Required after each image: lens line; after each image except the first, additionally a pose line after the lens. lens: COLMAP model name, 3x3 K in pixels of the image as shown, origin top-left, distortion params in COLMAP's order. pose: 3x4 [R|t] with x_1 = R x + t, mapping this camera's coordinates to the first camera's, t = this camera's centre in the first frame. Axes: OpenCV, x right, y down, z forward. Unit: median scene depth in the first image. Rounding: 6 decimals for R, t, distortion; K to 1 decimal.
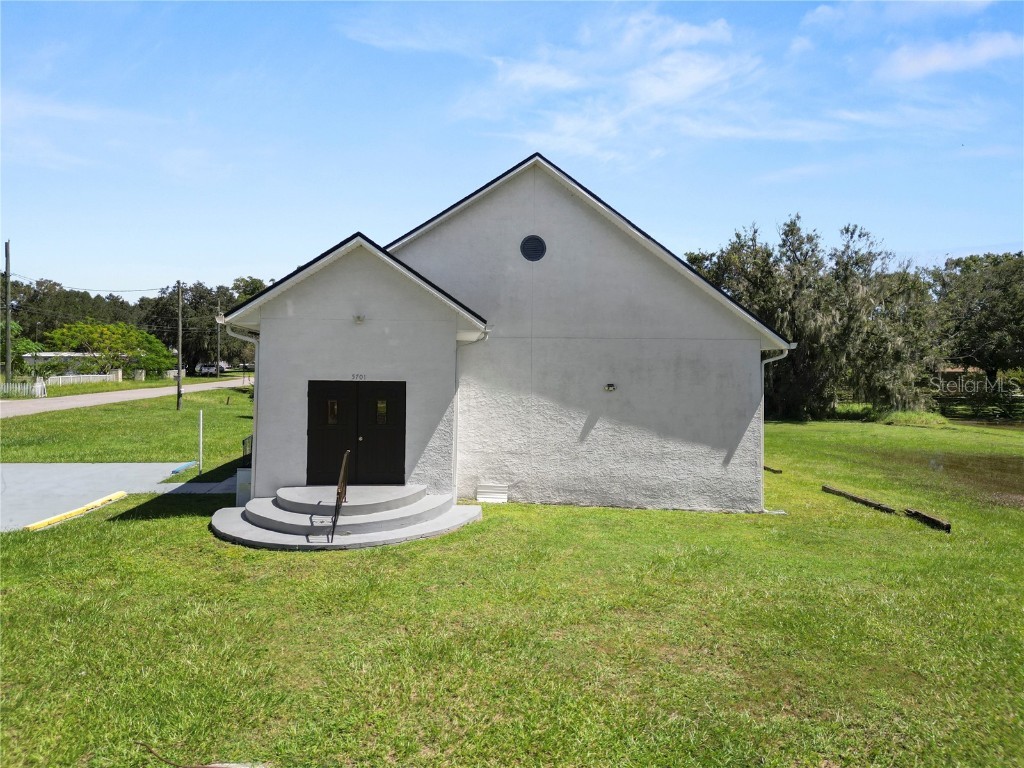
lens RADIAL K [[720.1, 0, 513.7], [0, 720.1, 380.8], [0, 0, 1]] dist [0.080123, -0.080805]
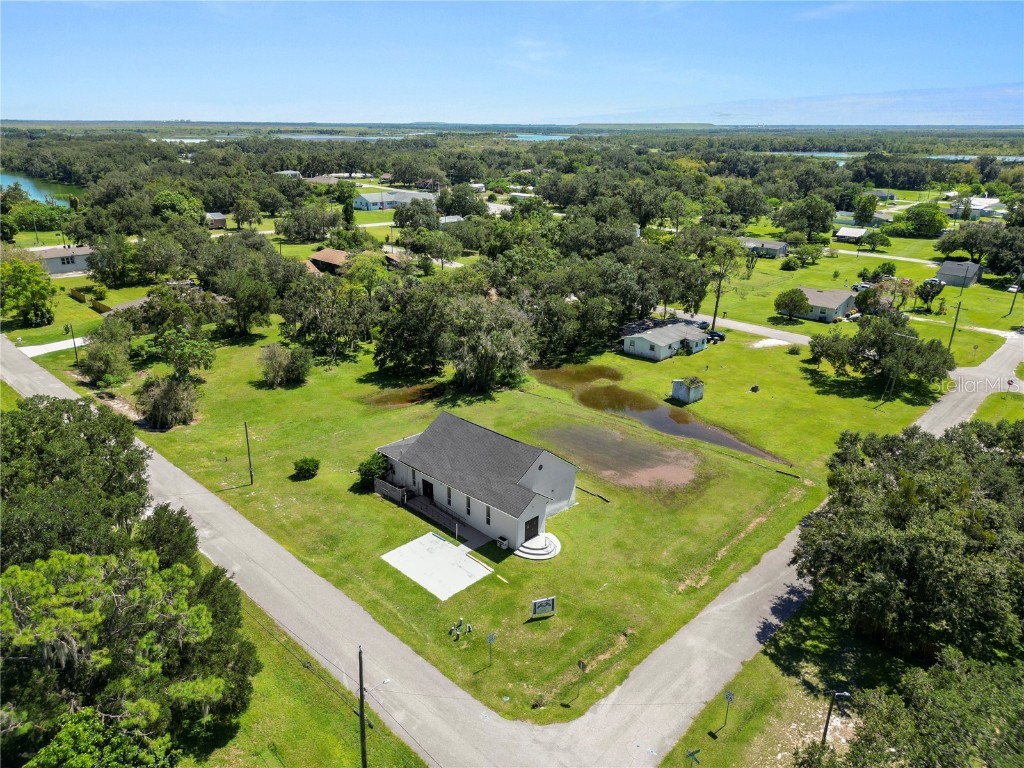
lens RADIAL K [[716.2, 0, 509.1], [0, 716.2, 384.1], [0, 0, 1]] dist [0.072512, -0.073110]
pose [[0.765818, -0.216017, 0.605689, -2.470160], [0.001827, 0.942617, 0.333871, -1.985433], [-0.643055, -0.254578, 0.722268, -1.719616]]
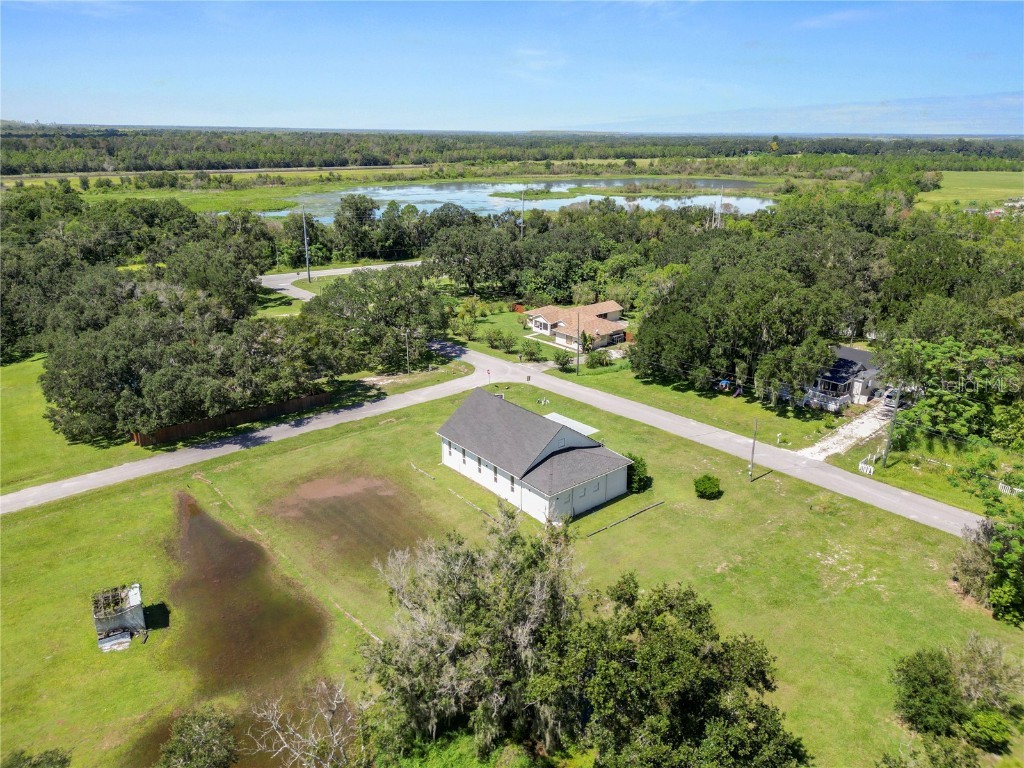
lens RADIAL K [[716.2, 0, 509.1], [0, 716.2, 384.1], [0, 0, 1]] dist [0.072512, -0.073110]
pose [[-0.829260, 0.176431, -0.530283, 2.475569], [-0.018224, 0.939819, 0.341186, -2.016972], [0.558566, 0.292596, -0.776139, 4.930516]]
